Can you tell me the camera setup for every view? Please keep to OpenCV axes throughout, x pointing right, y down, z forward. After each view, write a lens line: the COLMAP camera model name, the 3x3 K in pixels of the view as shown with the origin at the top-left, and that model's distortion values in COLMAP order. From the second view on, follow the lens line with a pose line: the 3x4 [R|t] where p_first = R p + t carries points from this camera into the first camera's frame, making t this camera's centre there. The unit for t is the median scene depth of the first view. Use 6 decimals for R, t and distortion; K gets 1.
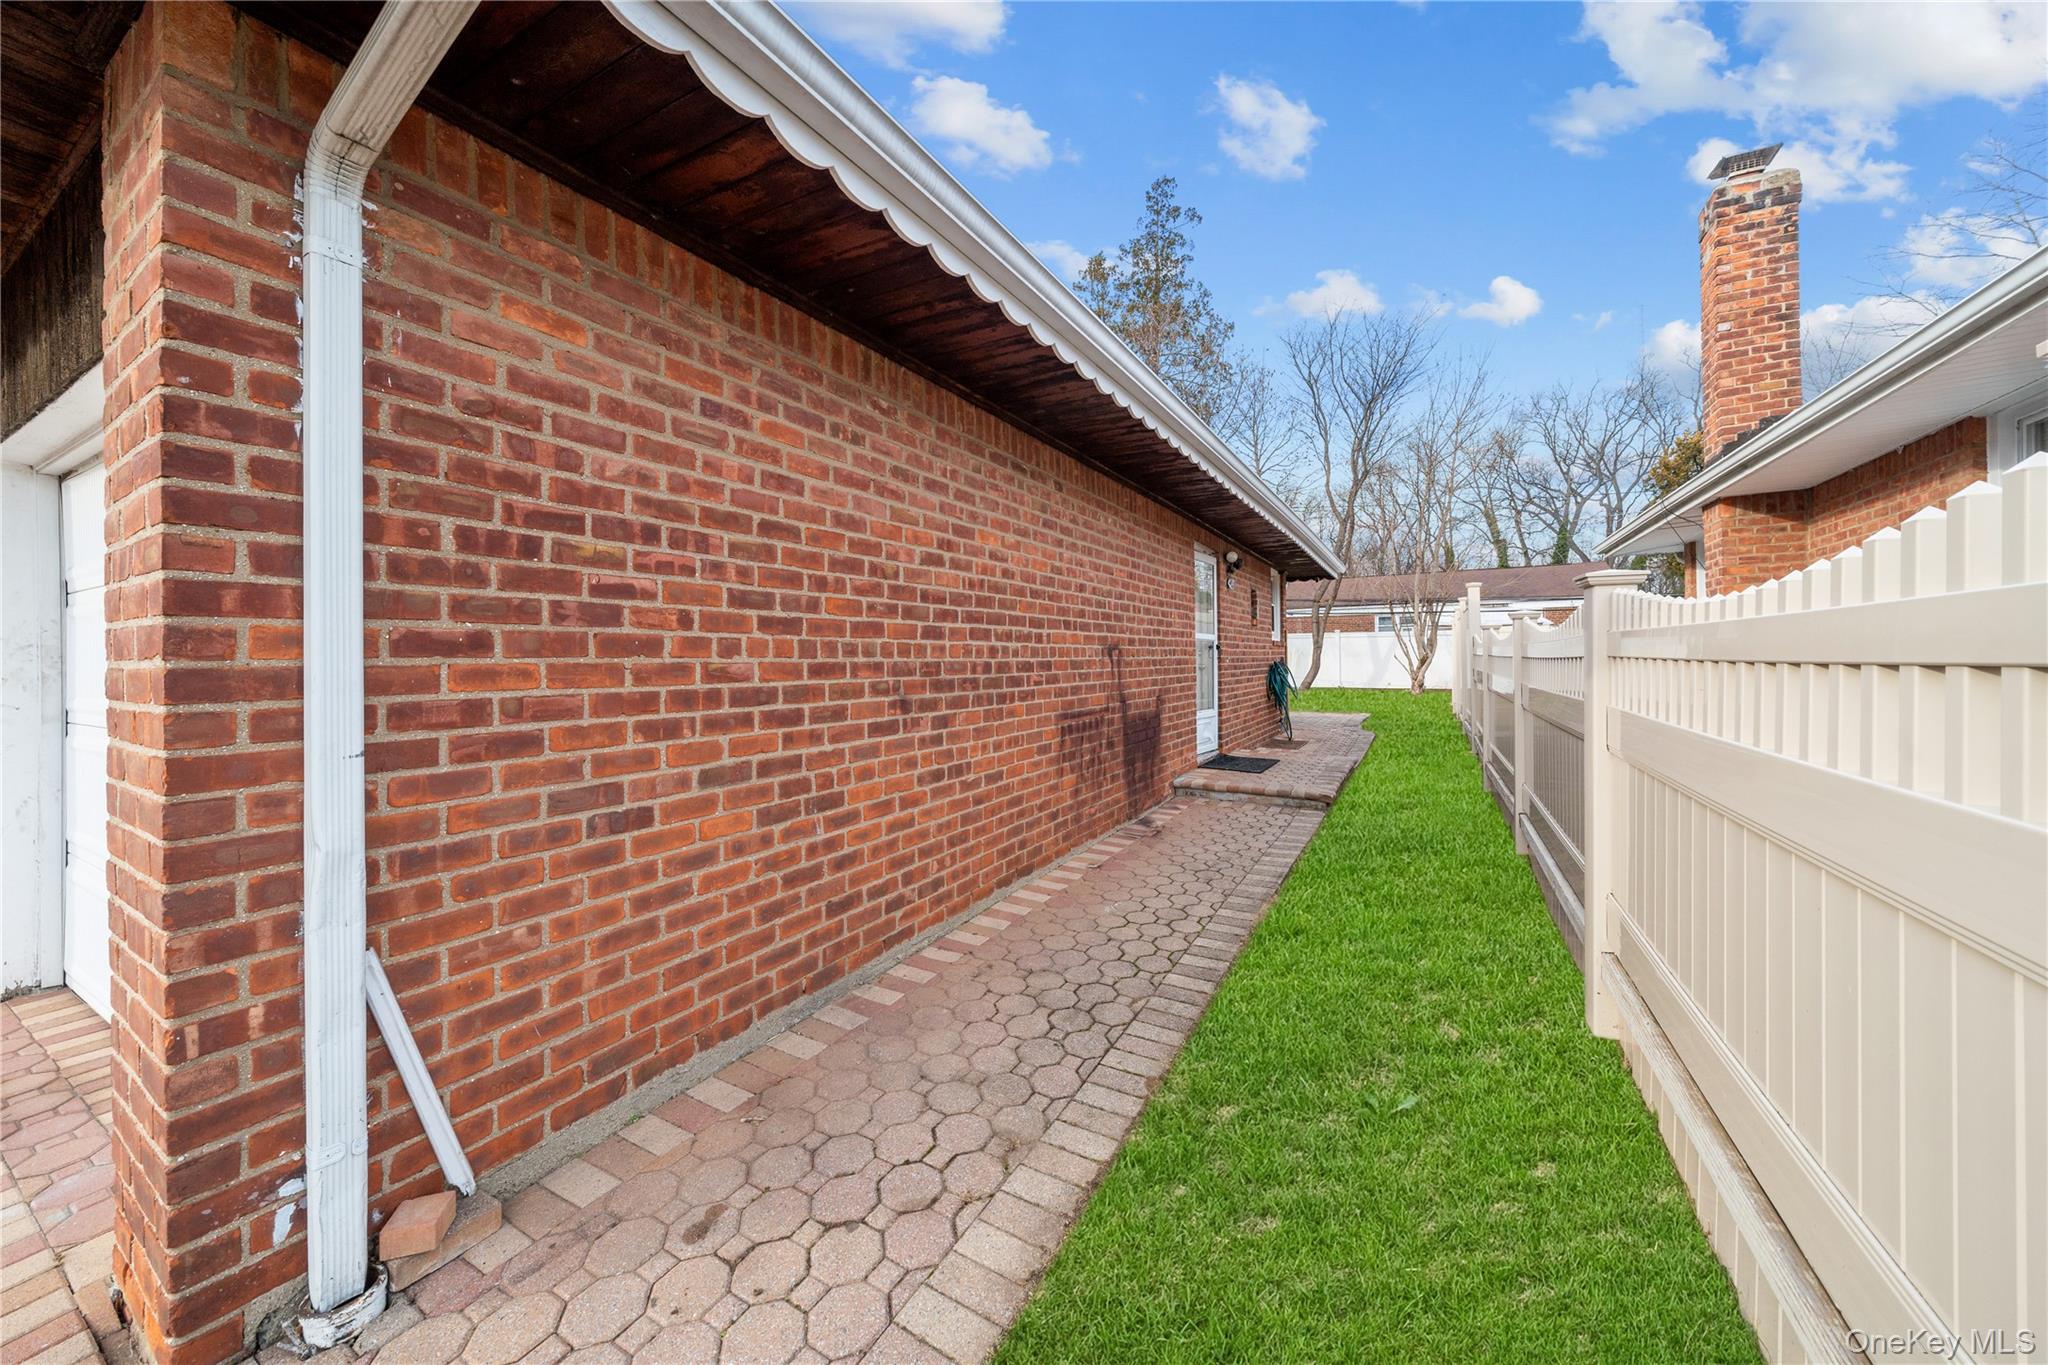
lens RADIAL K [[704.5, 0, 1048.7], [0, 704.5, 644.0], [0, 0, 1]] dist [-0.004804, 0.000444]
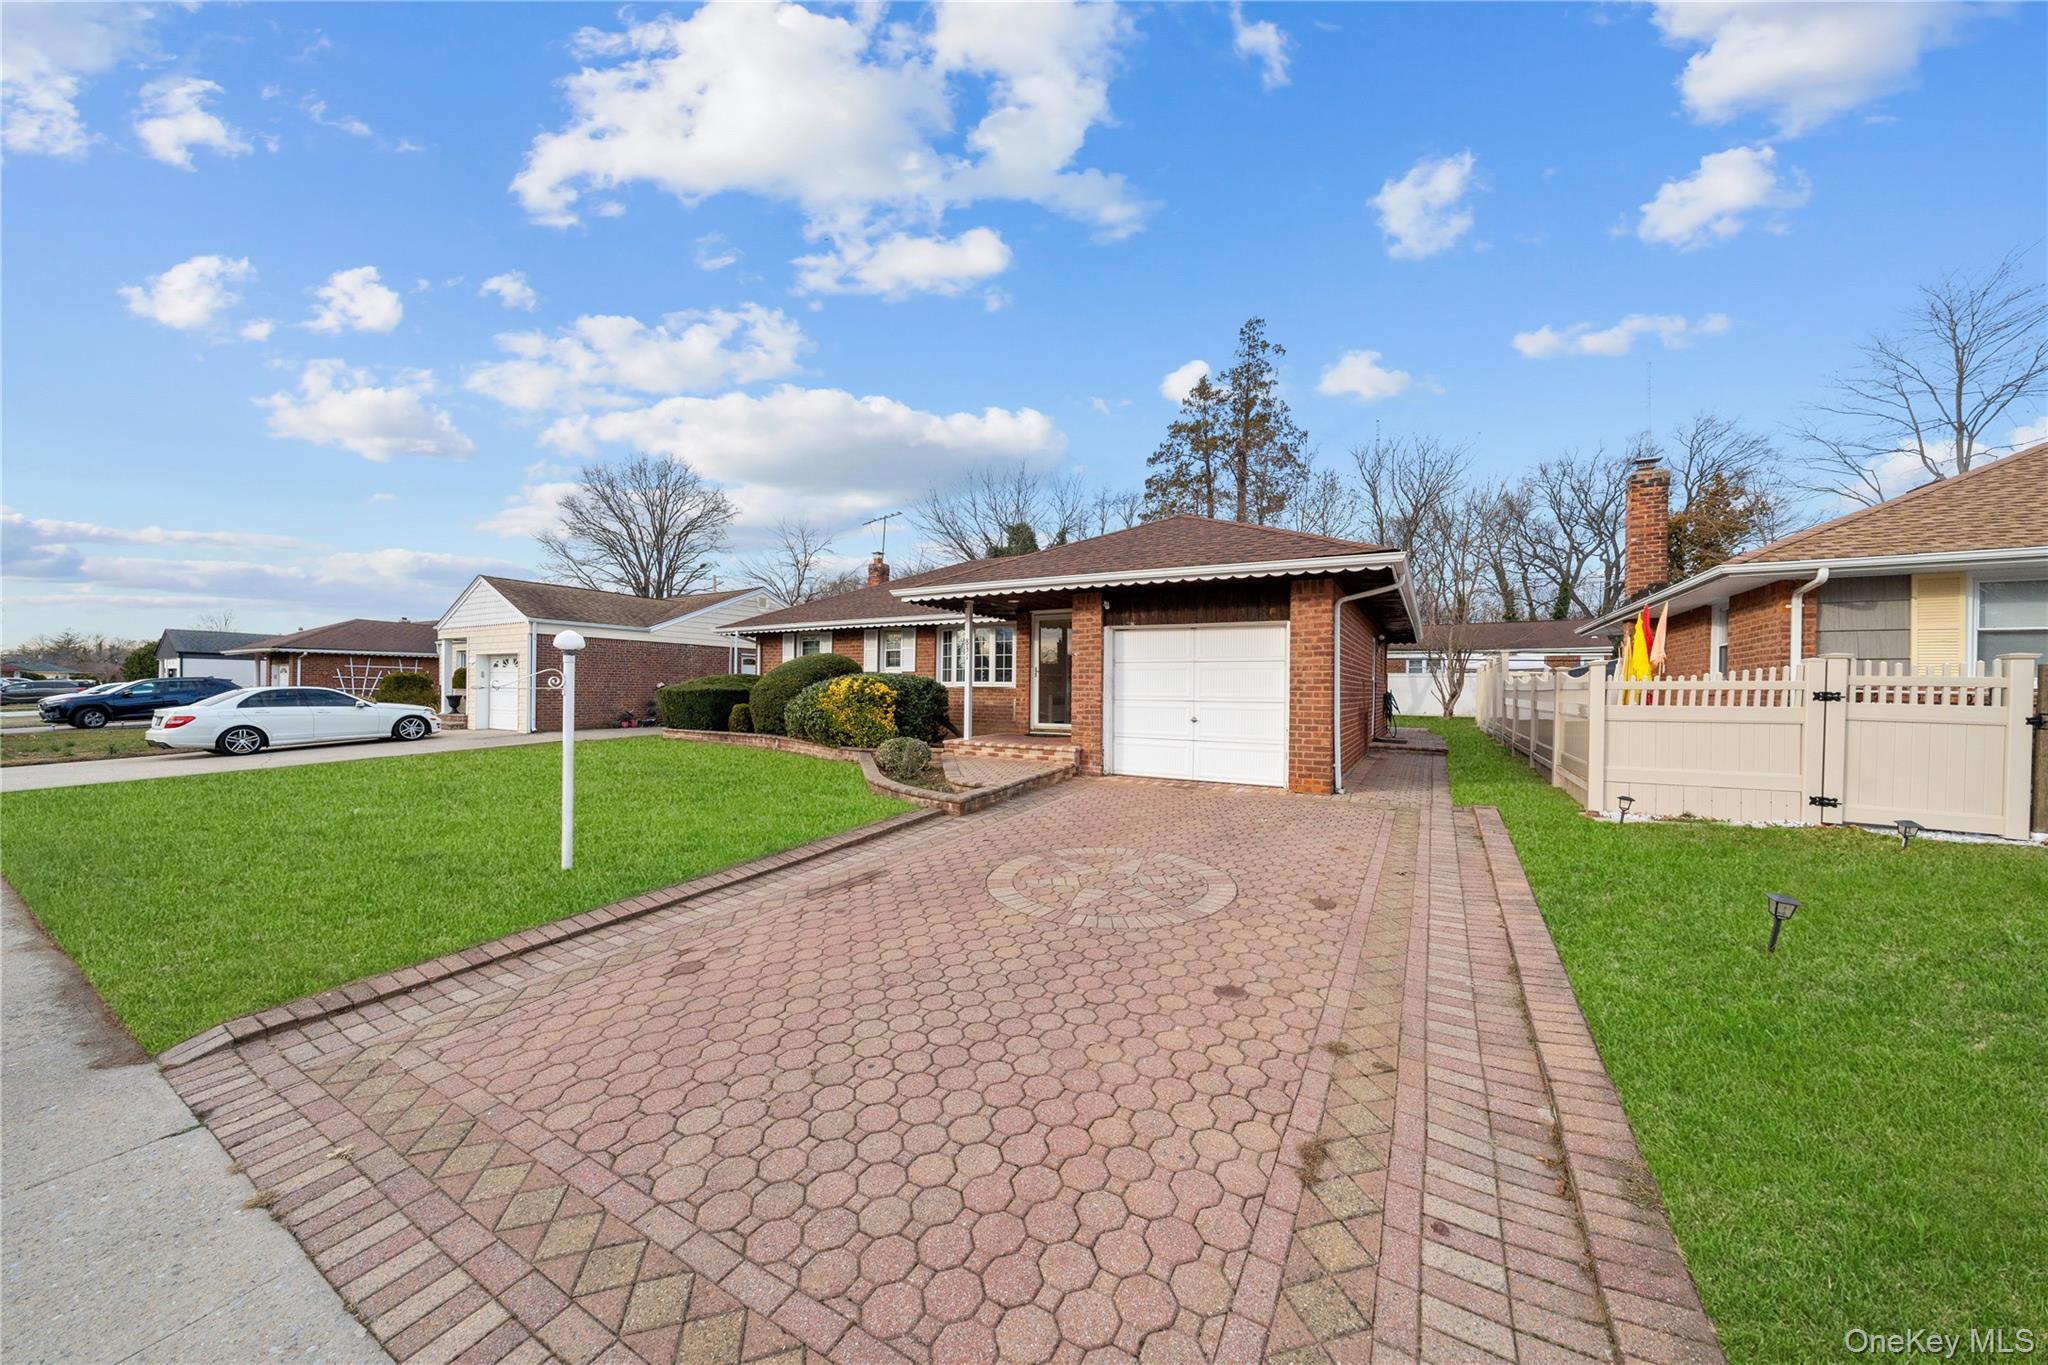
lens RADIAL K [[704.5, 0, 1021.4], [0, 704.5, 684.2], [0, 0, 1]] dist [-0.004804, 0.000444]
pose [[0.999467, 0.019036, -0.026528, -0.104358], [-0.018685, 0.999736, 0.013409, -0.000038], [0.026777, -0.012906, 0.999558, -0.148498]]
